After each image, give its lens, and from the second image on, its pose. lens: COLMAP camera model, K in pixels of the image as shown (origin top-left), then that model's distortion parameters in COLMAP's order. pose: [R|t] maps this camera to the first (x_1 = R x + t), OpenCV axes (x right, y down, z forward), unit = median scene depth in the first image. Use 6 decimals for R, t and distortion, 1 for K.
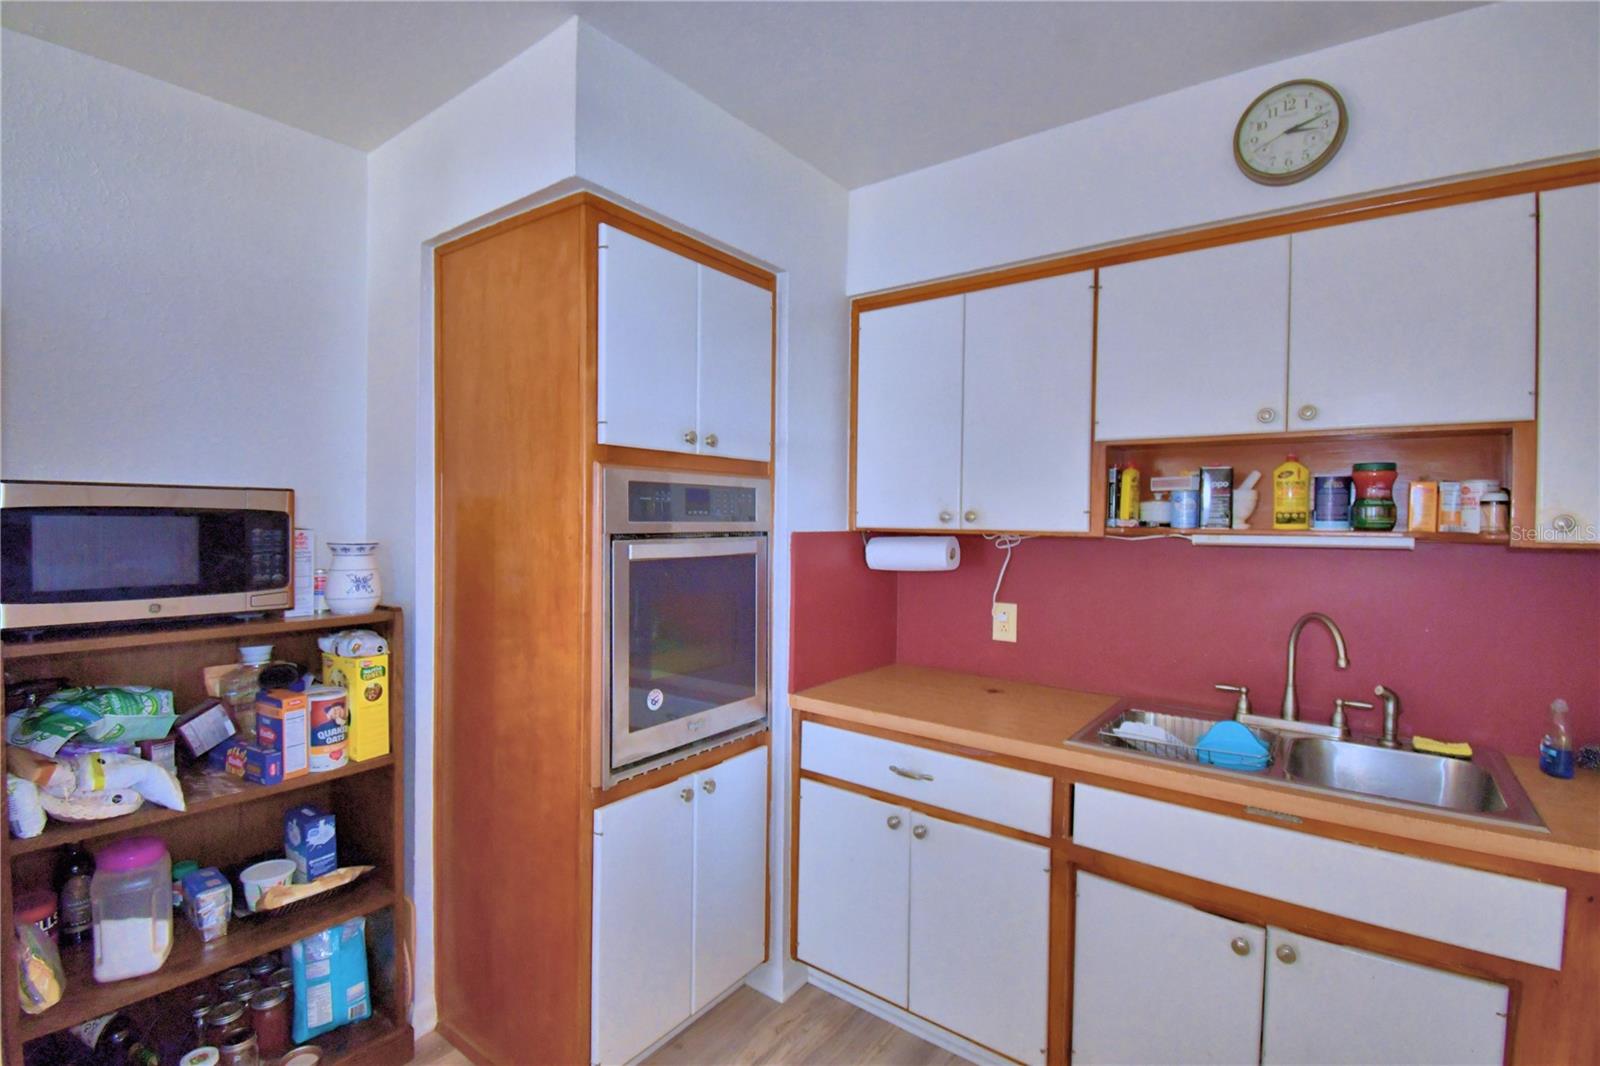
lens RADIAL K [[740.2, 0, 791.6], [0, 740.2, 532.0], [0, 0, 1]] dist [0.026695, -0.024768]
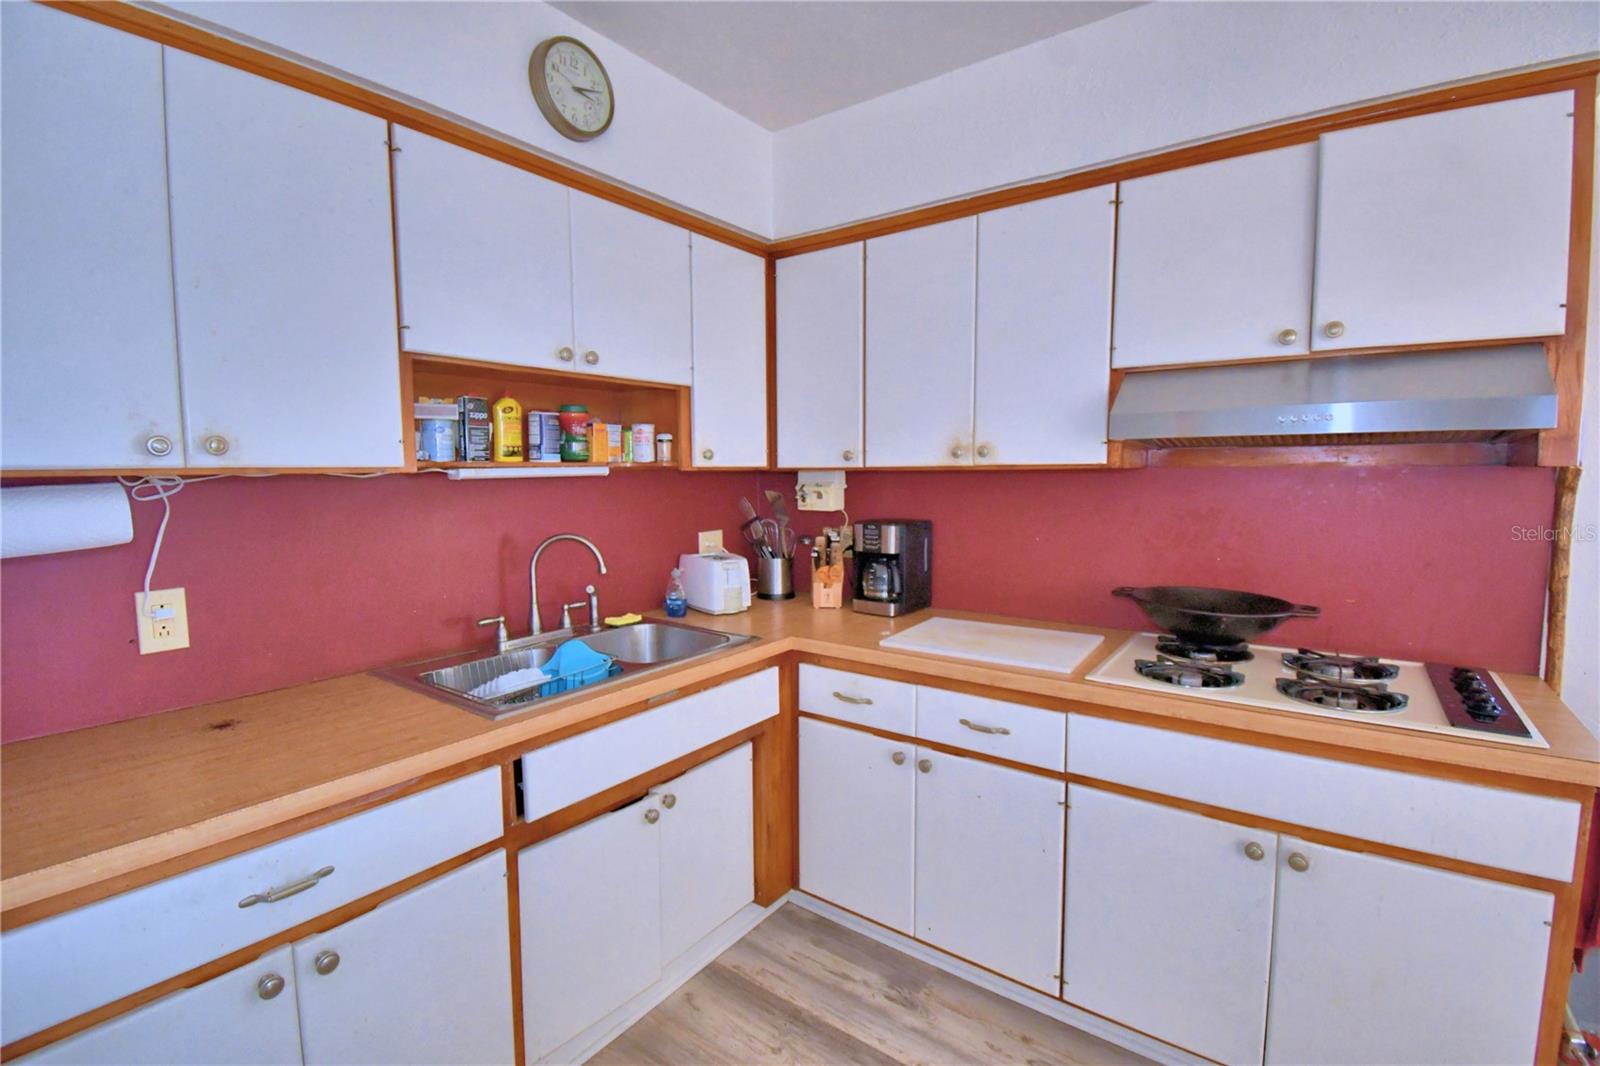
lens RADIAL K [[740.2, 0, 791.6], [0, 740.2, 532.0], [0, 0, 1]] dist [0.026695, -0.024768]
pose [[-0.016427, -0.104149, 0.994426, -0.449557], [0.018499, 0.994358, 0.104447, -0.007986], [-0.999694, 0.020112, -0.014408, 0.679536]]
